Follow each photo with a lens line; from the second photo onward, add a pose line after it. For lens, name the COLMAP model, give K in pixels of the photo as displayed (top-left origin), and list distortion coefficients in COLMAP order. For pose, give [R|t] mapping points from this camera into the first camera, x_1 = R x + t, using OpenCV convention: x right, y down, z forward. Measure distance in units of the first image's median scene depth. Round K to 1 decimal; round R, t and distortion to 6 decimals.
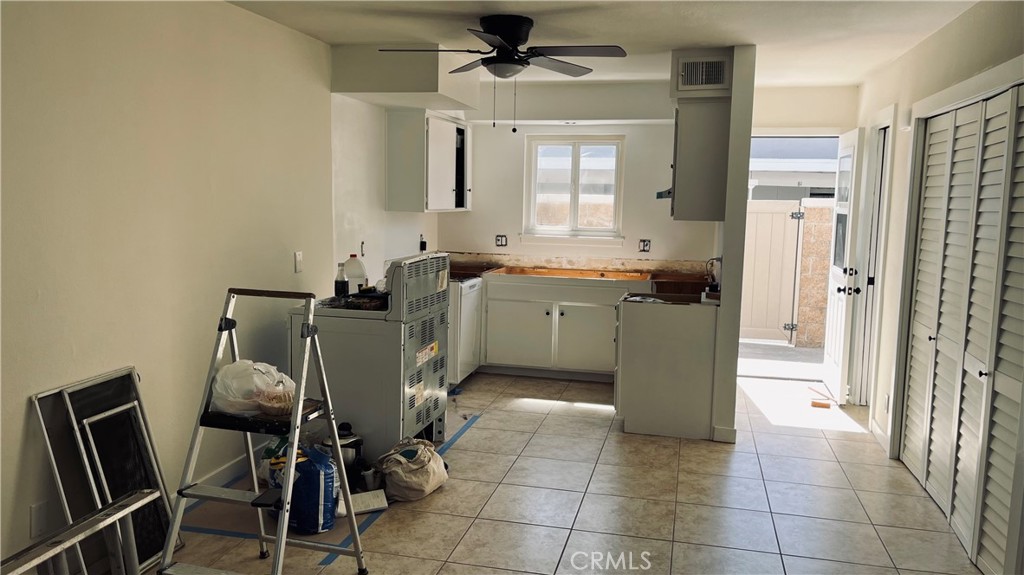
lens RADIAL K [[767.4, 0, 512.0], [0, 767.4, 287.5], [0, 0, 1]] dist [-0.002159, -0.000265]
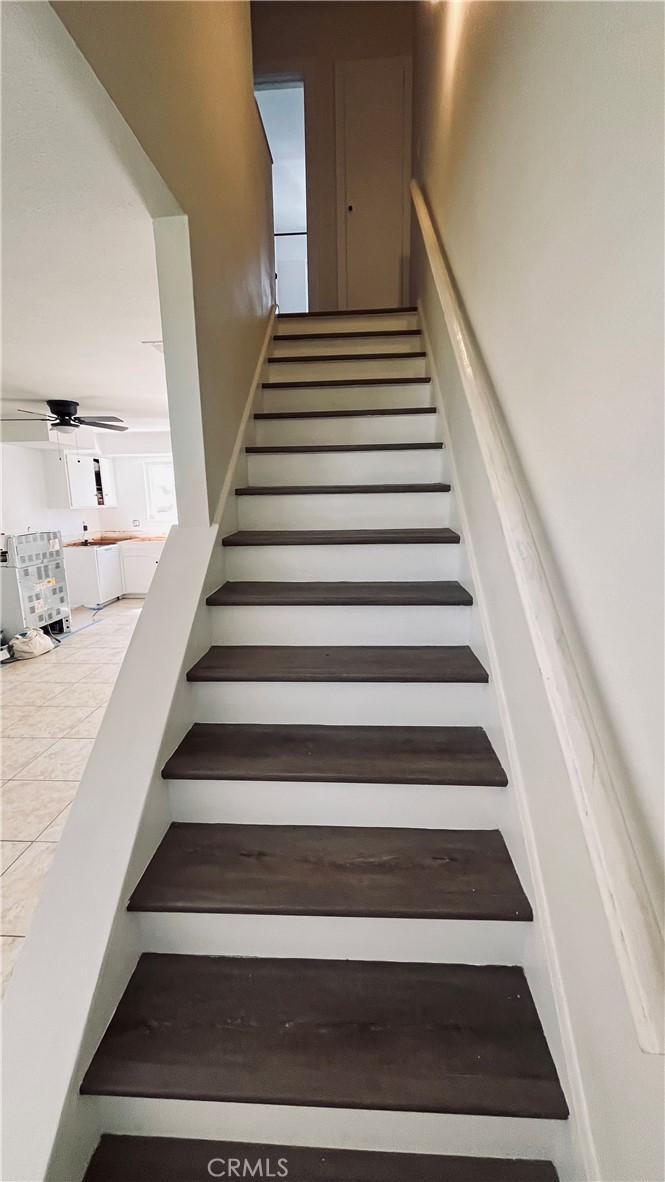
lens RADIAL K [[480.6, 0, 335.3], [0, 480.6, 595.6], [0, 0, 1]] dist [-0.002093, 0.000019]
pose [[0.984577, -0.064949, 0.162447, 0.393454], [0.050415, 0.994477, 0.092051, 0.040764], [-0.167529, -0.082442, 0.982414, -0.272460]]
